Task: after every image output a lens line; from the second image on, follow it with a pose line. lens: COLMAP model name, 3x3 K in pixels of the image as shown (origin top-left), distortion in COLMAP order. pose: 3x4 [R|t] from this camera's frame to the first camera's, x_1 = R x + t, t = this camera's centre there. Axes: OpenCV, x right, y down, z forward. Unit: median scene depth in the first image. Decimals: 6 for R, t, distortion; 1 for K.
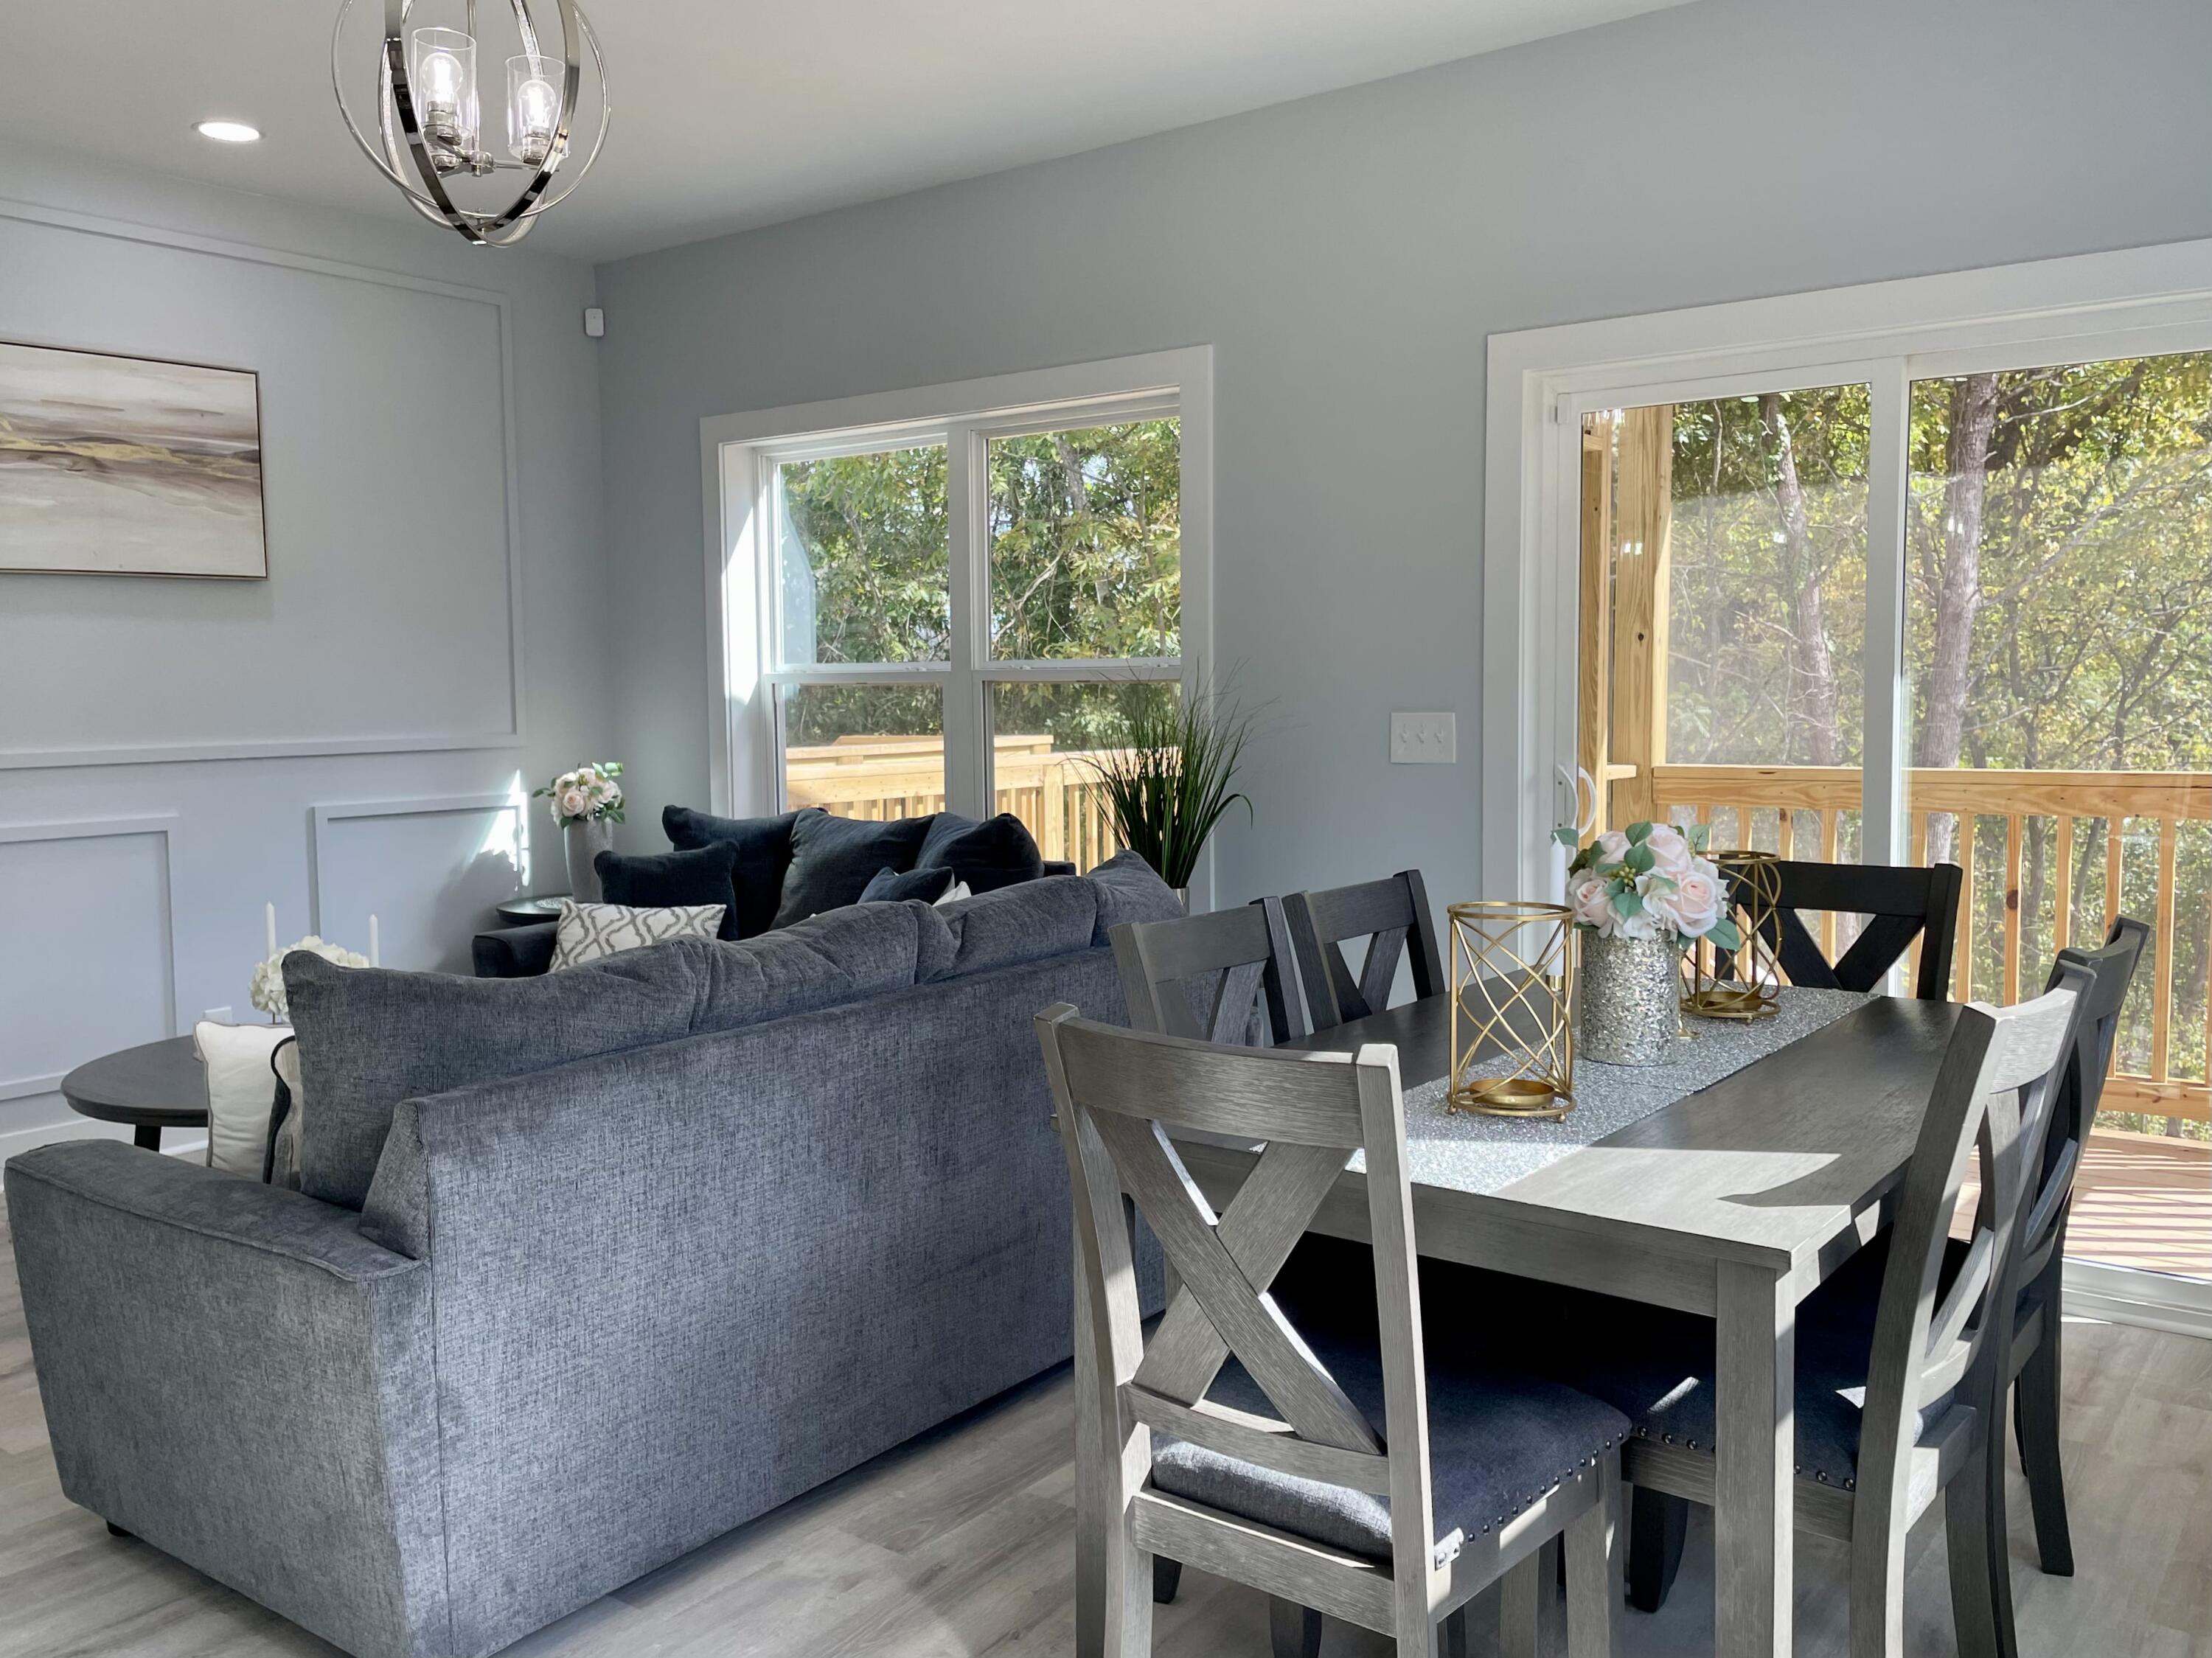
lens RADIAL K [[1847.0, 0, 1060.1], [0, 1847.0, 809.5], [0, 0, 1]] dist [0.071383, -0.015413]
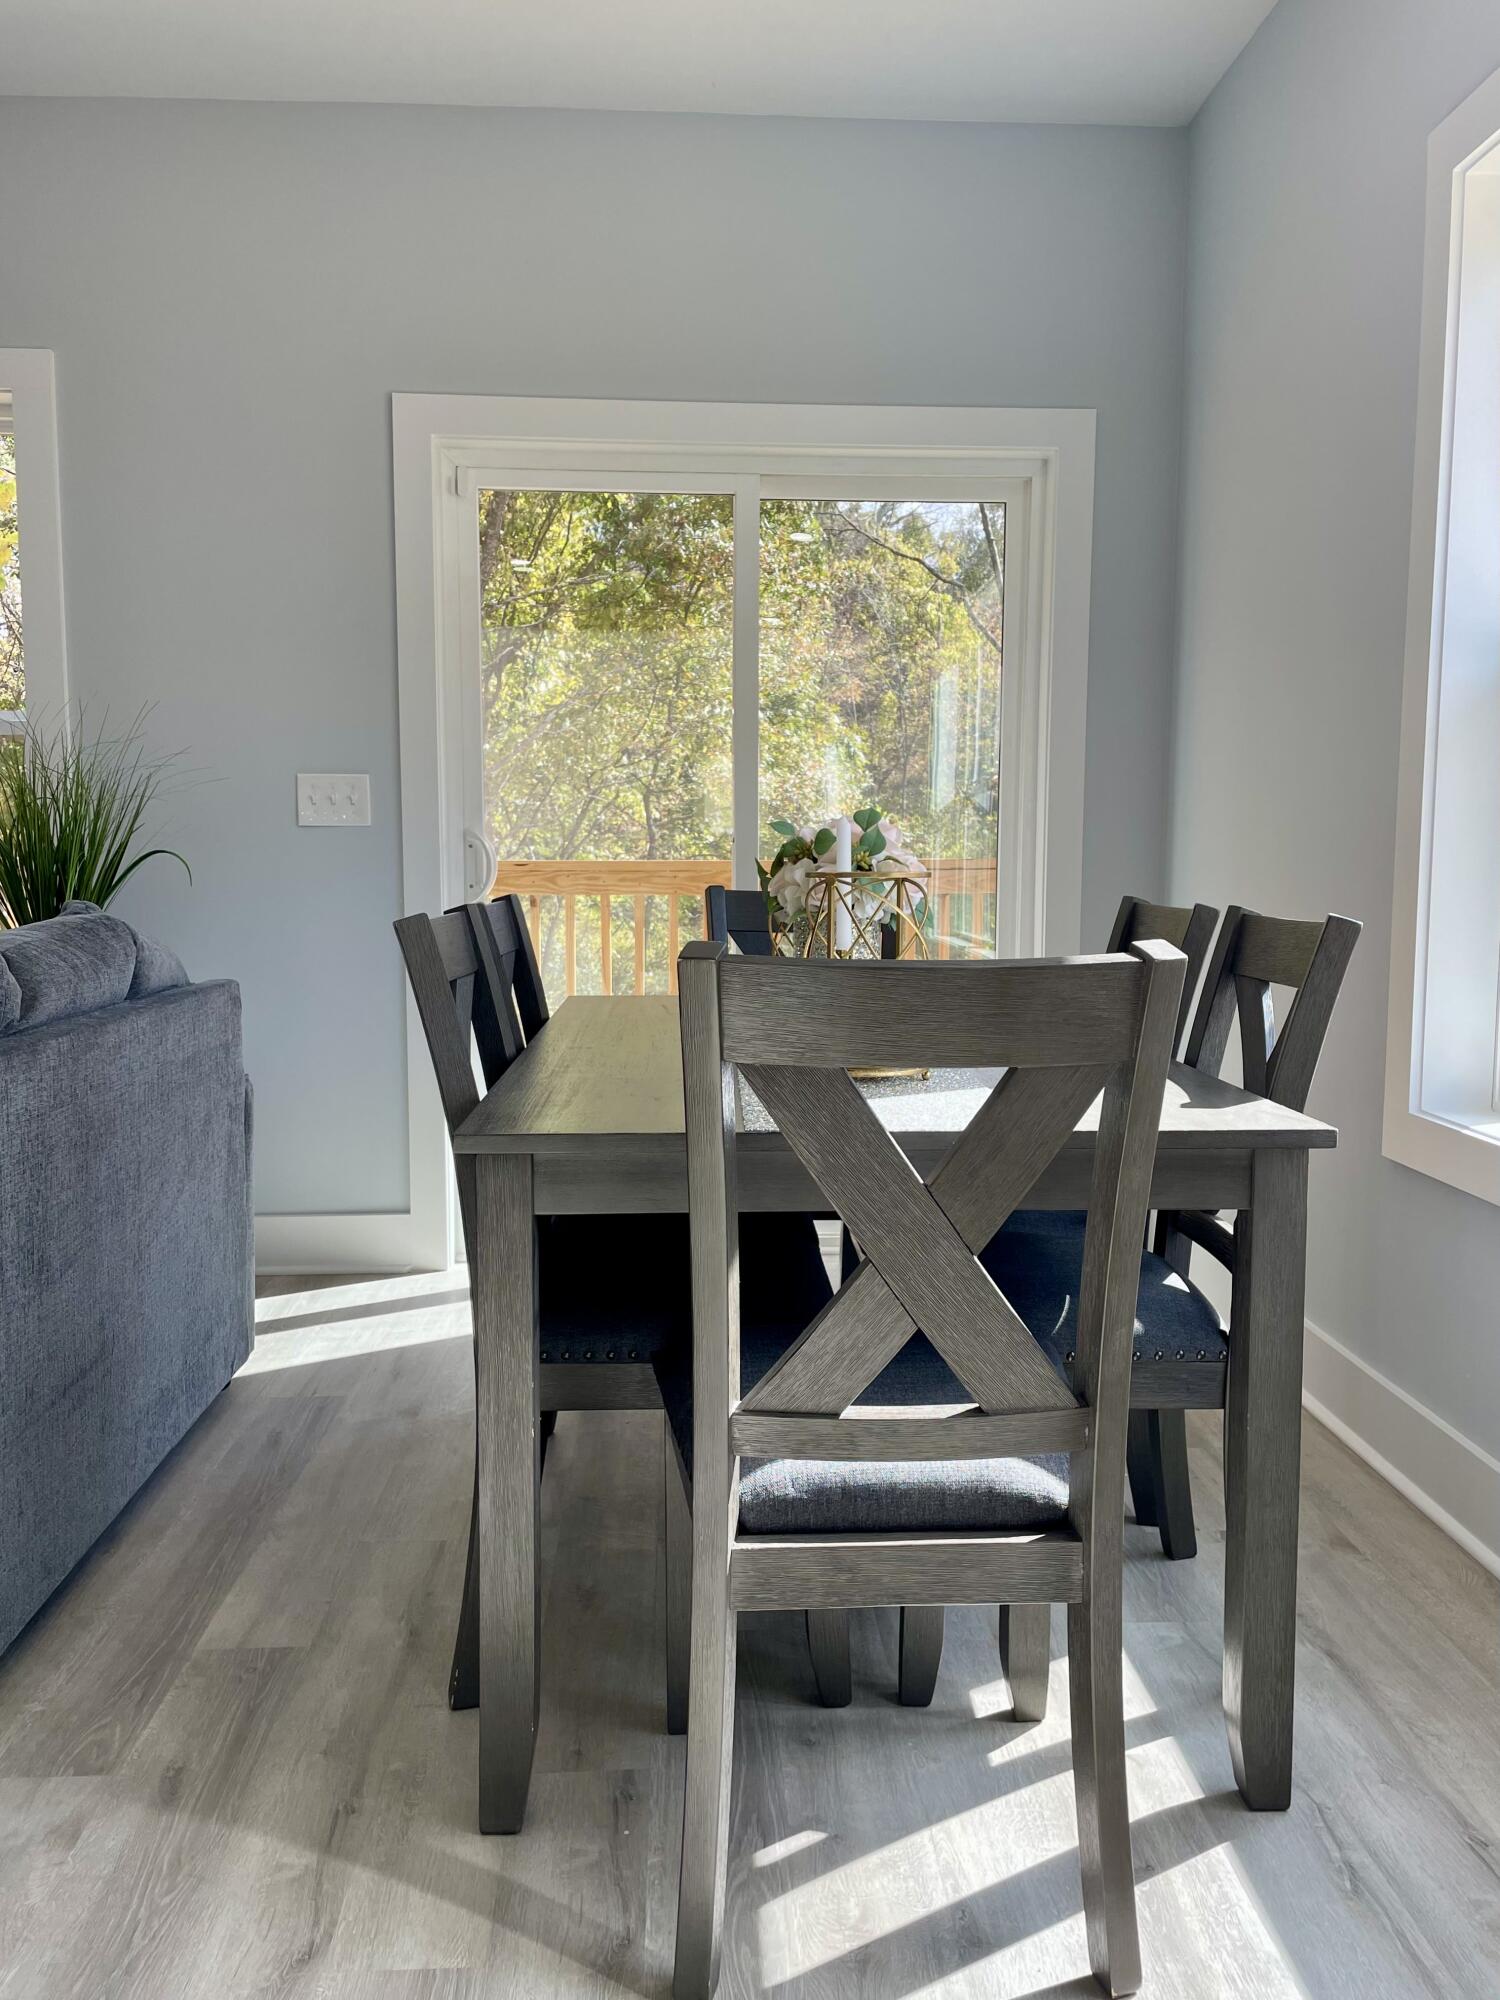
lens RADIAL K [[1556.9, 0, 757.3], [0, 1556.9, 990.5], [0, 0, 1]] dist [0.086553, -0.092938]
pose [[0.758978, -0.048082, 0.649338, -0.304533], [0.039703, 0.998832, 0.027555, 0.082092], [-0.649904, 0.004867, 0.760000, 0.366982]]
